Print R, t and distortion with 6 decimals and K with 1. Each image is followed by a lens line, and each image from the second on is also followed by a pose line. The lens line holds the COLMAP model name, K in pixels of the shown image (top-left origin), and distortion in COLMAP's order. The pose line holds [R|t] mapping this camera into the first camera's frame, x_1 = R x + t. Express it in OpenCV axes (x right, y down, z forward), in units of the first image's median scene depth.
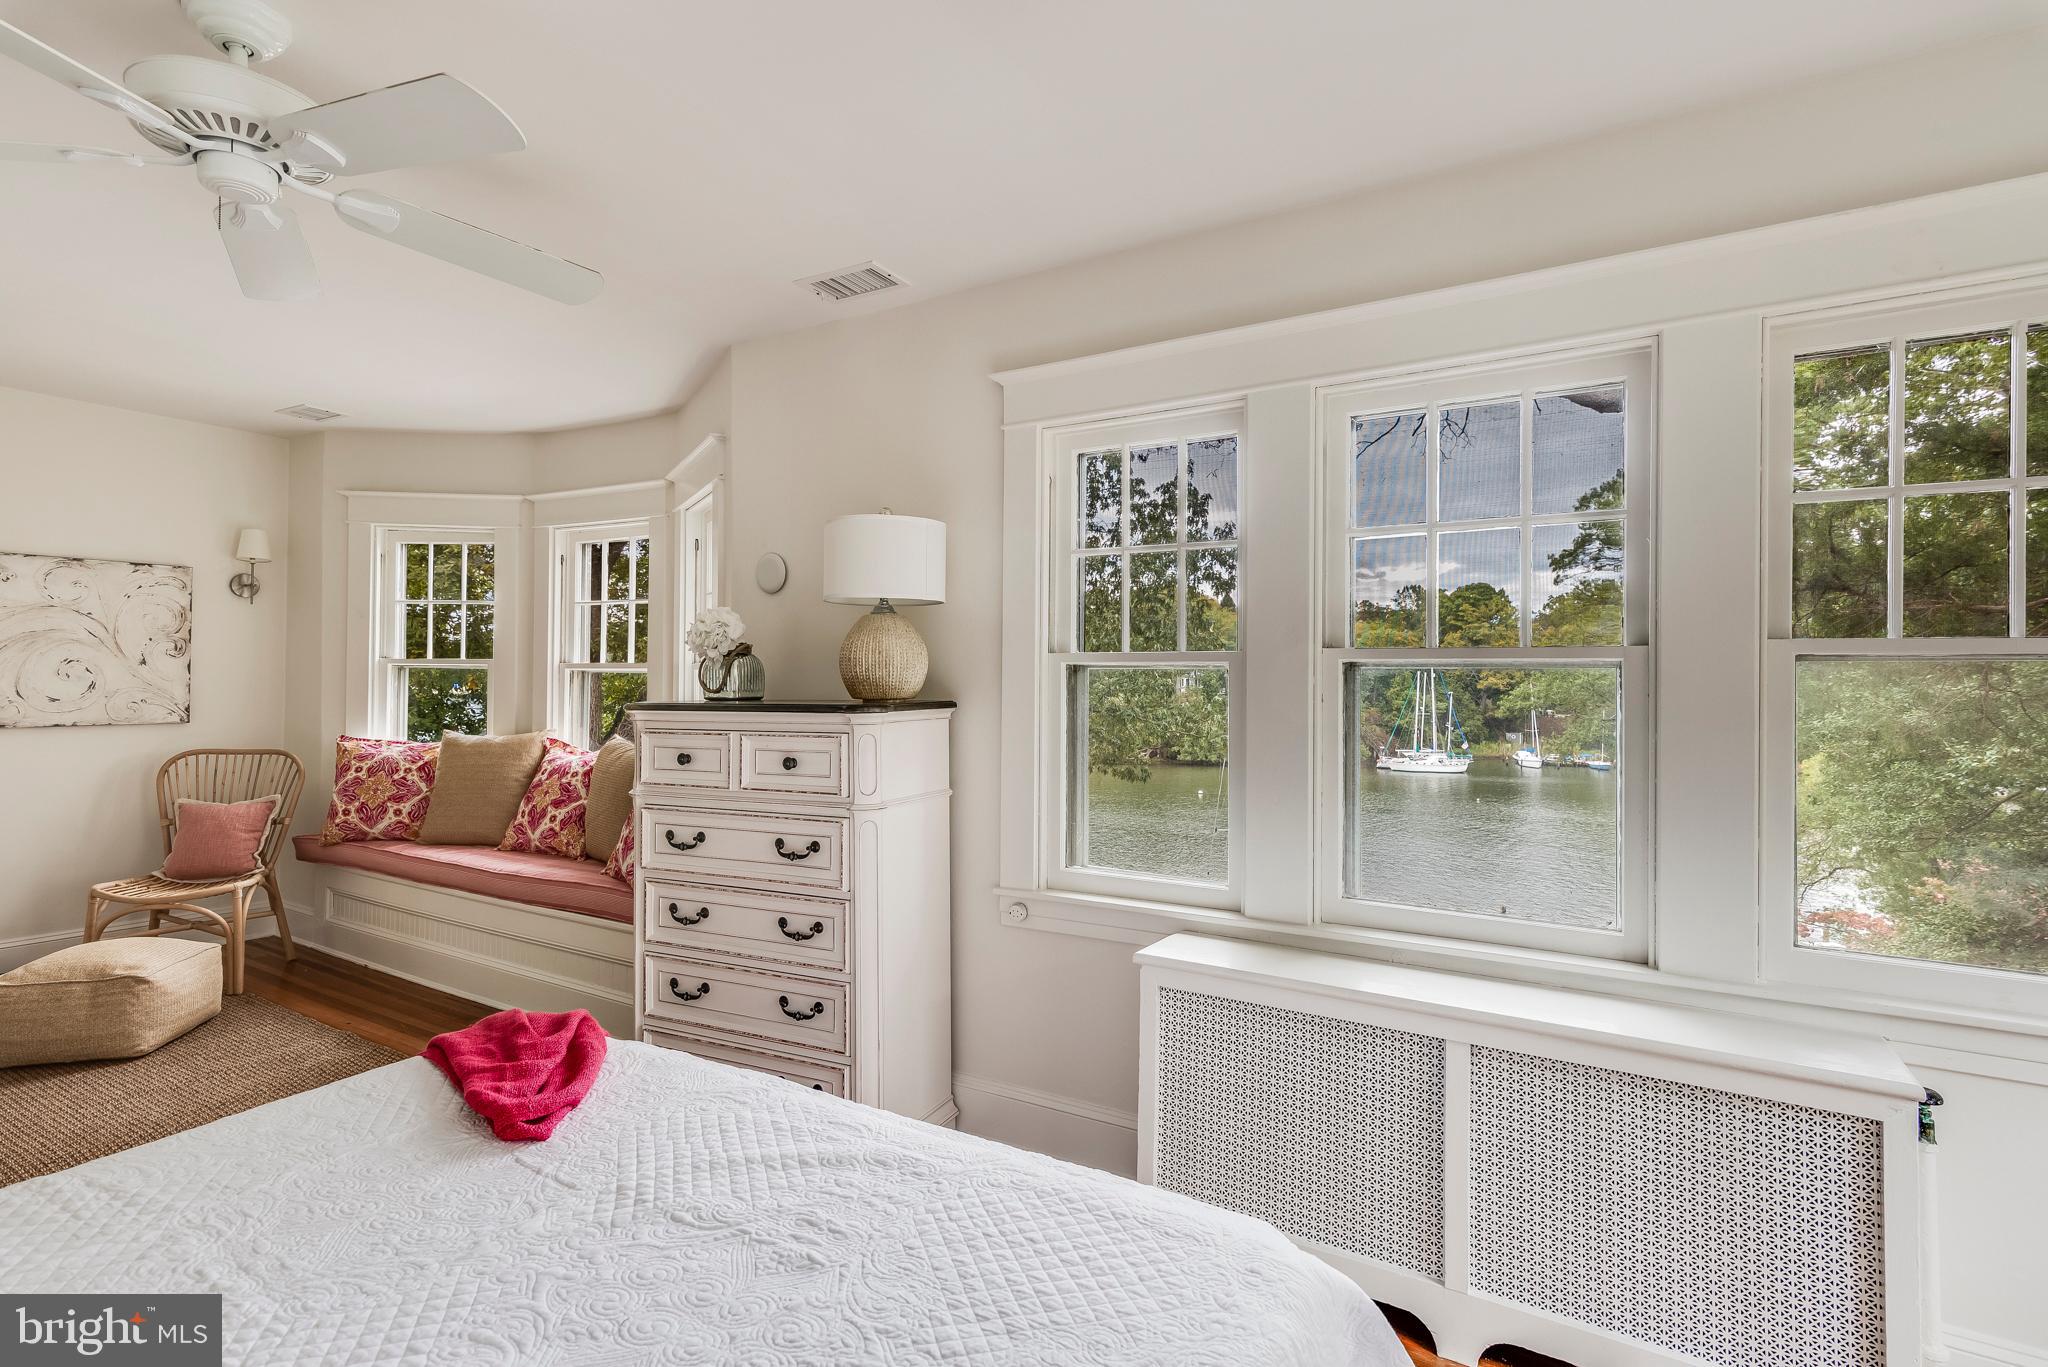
lens RADIAL K [[991.7, 0, 1022.6], [0, 991.7, 663.4], [0, 0, 1]] dist [-0.003774, 0.002126]
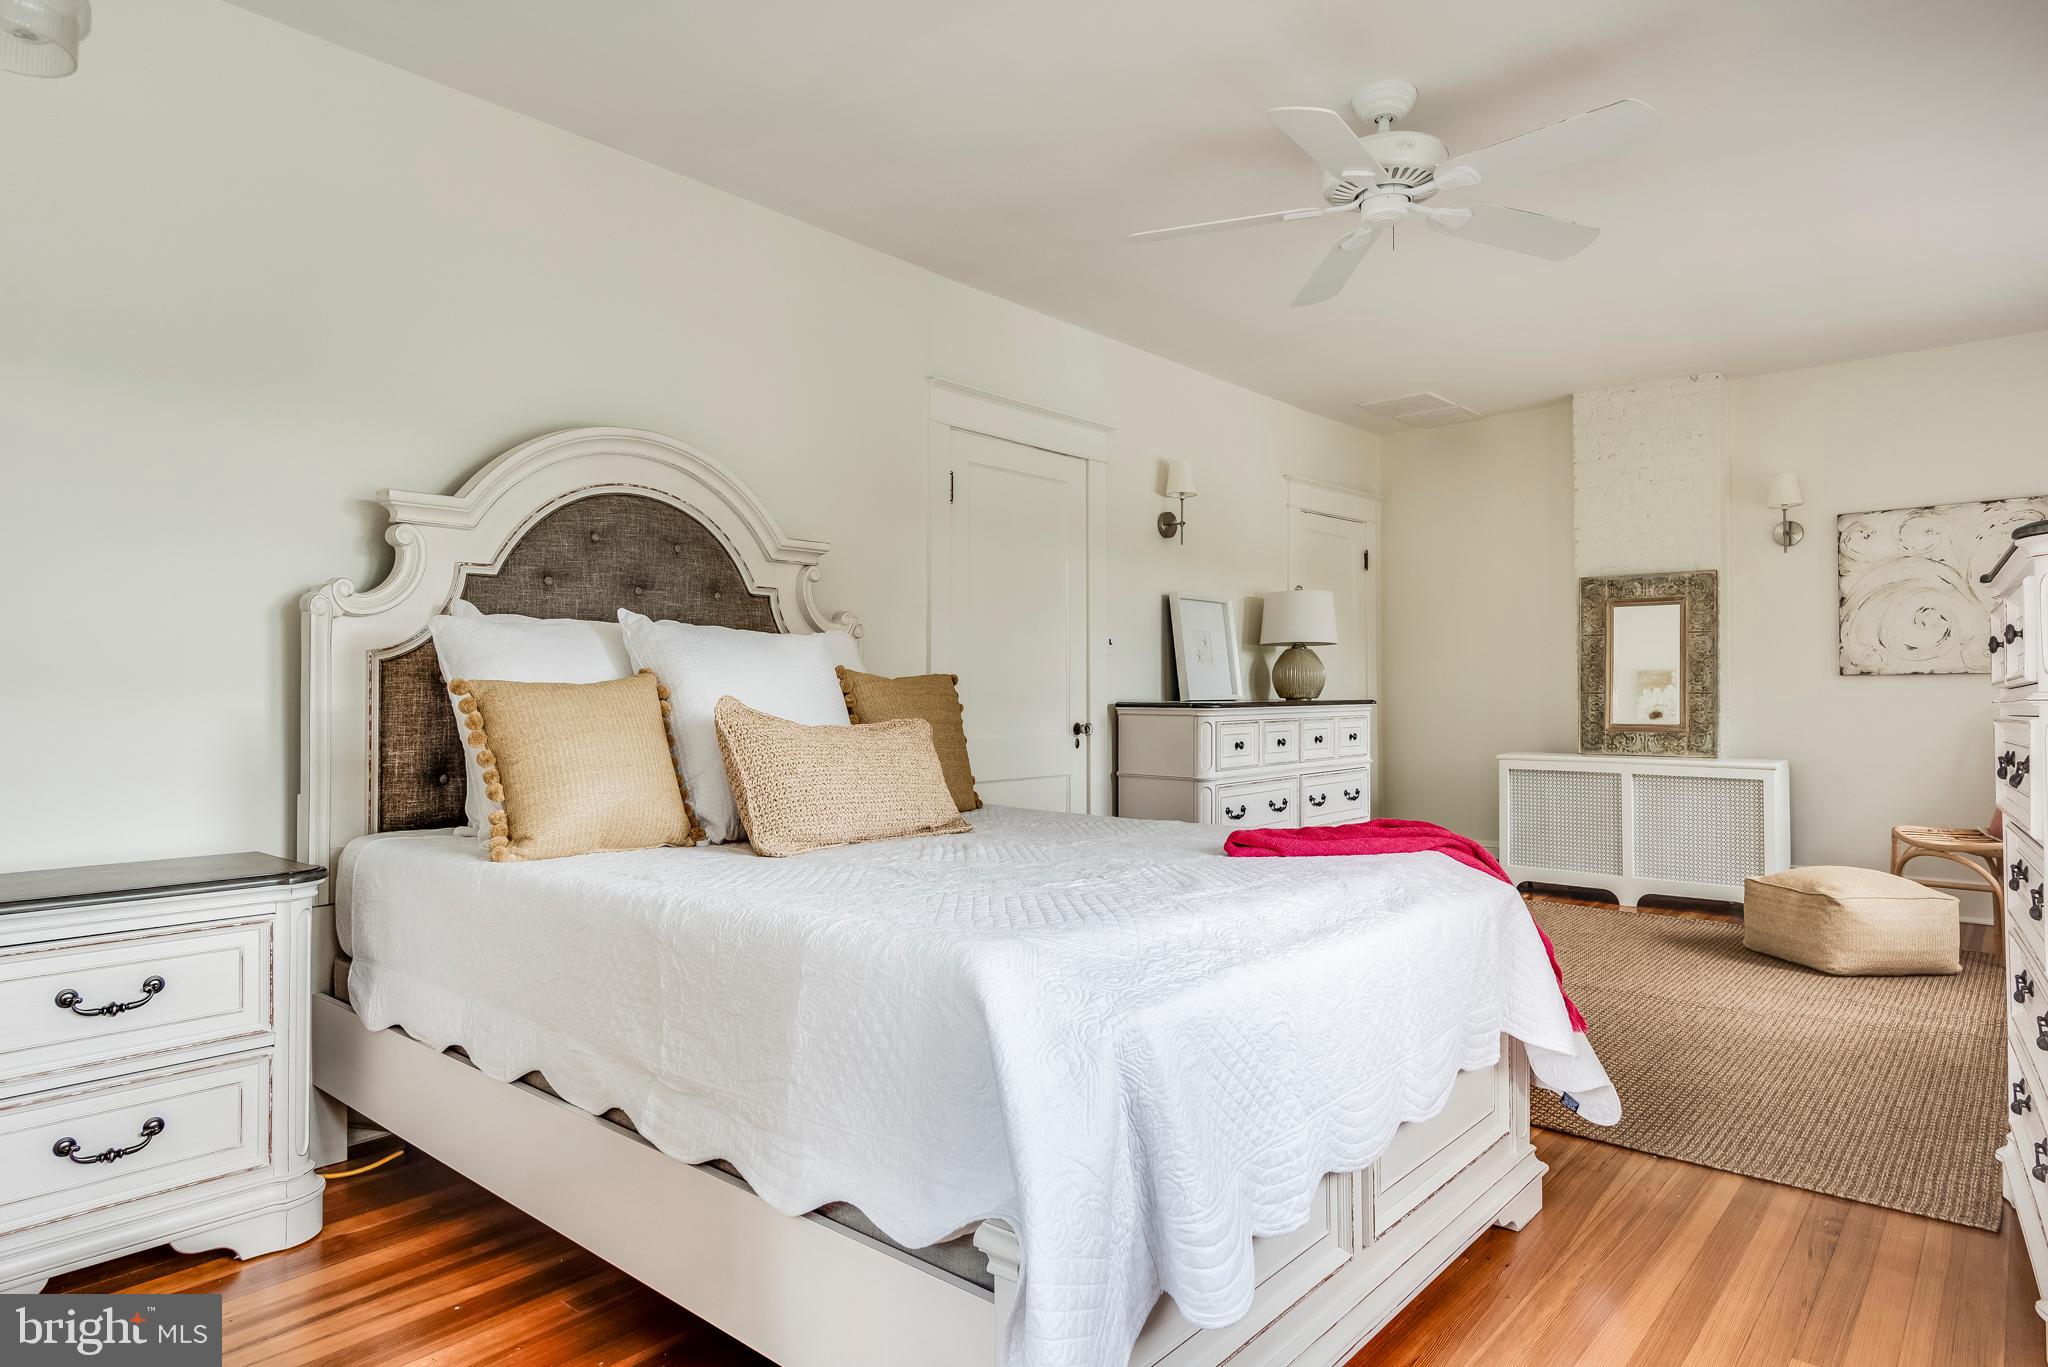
lens RADIAL K [[1161.1, 0, 1030.4], [0, 1161.1, 681.5], [0, 0, 1]] dist [0.008156, -0.000288]
pose [[-0.173051, -0.019667, -0.984716, 0.353001], [0.018516, 0.999559, -0.023217, 0.079720], [0.984739, -0.022251, -0.172611, 0.300711]]
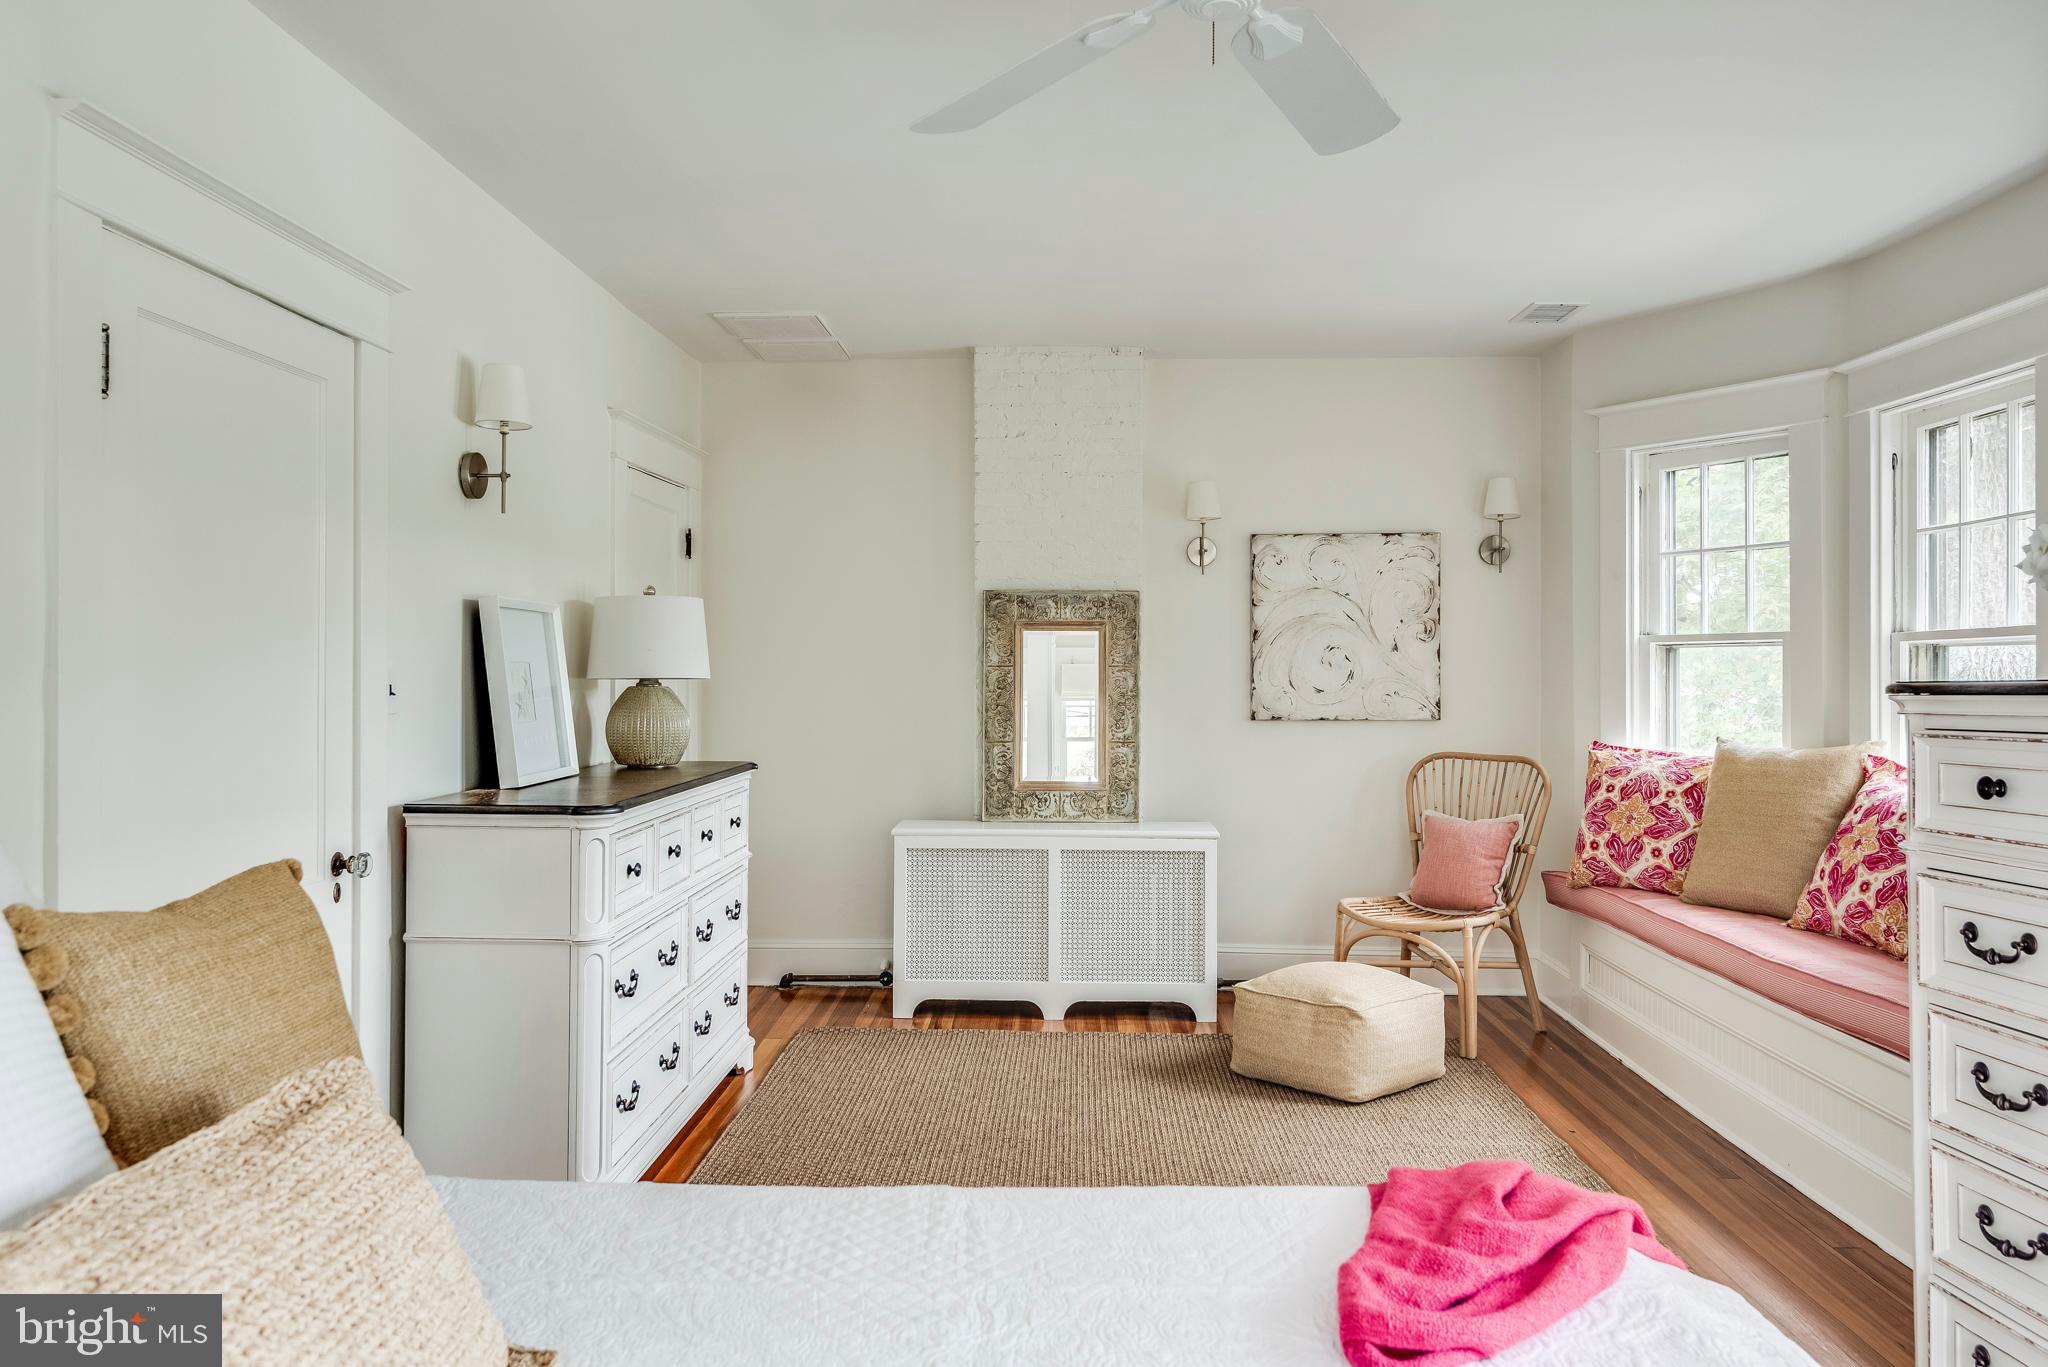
lens RADIAL K [[1429.2, 0, 1018.9], [0, 1429.2, 675.1], [0, 0, 1]] dist [-0.002181, -0.008317]
pose [[0.478717, -0.009475, -0.877918, 0.043453], [0.017773, 0.999841, -0.001100, 0.018045], [0.877789, -0.015077, 0.478810, 0.122887]]
